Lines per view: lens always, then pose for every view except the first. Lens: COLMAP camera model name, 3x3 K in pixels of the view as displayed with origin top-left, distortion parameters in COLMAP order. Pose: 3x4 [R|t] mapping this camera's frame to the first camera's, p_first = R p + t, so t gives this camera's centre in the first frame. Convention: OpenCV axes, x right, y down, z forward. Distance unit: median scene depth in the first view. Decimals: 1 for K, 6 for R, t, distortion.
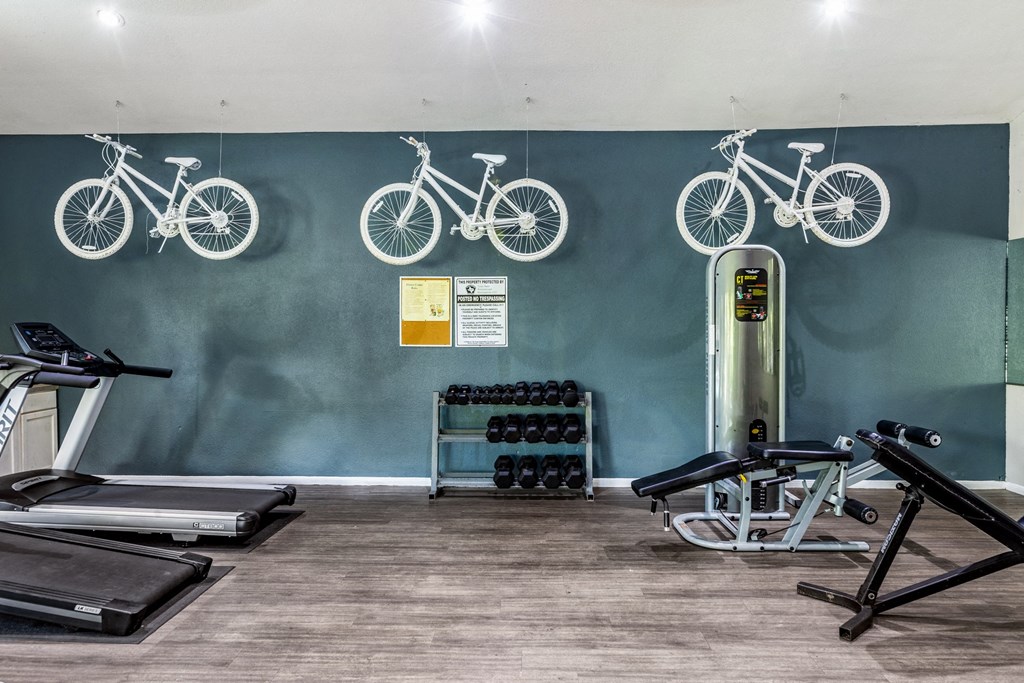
lens RADIAL K [[675.5, 0, 518.8], [0, 675.5, 360.5], [0, 0, 1]] dist [0.003981, -0.001179]
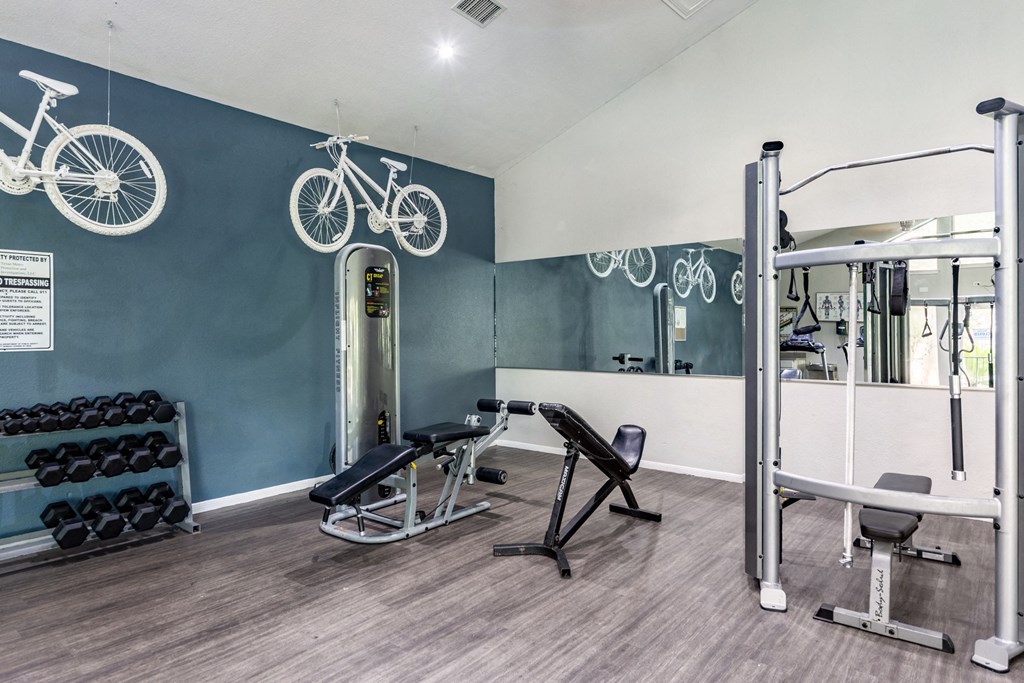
lens RADIAL K [[608.1, 0, 512.0], [0, 608.1, 341.5], [0, 0, 1]] dist [-0.000104, -0.002570]
pose [[0.611850, -0.015400, 0.790824, -0.254074], [0.047851, 0.998700, -0.017573, 0.005398], [-0.789525, 0.048594, 0.611791, 0.239784]]
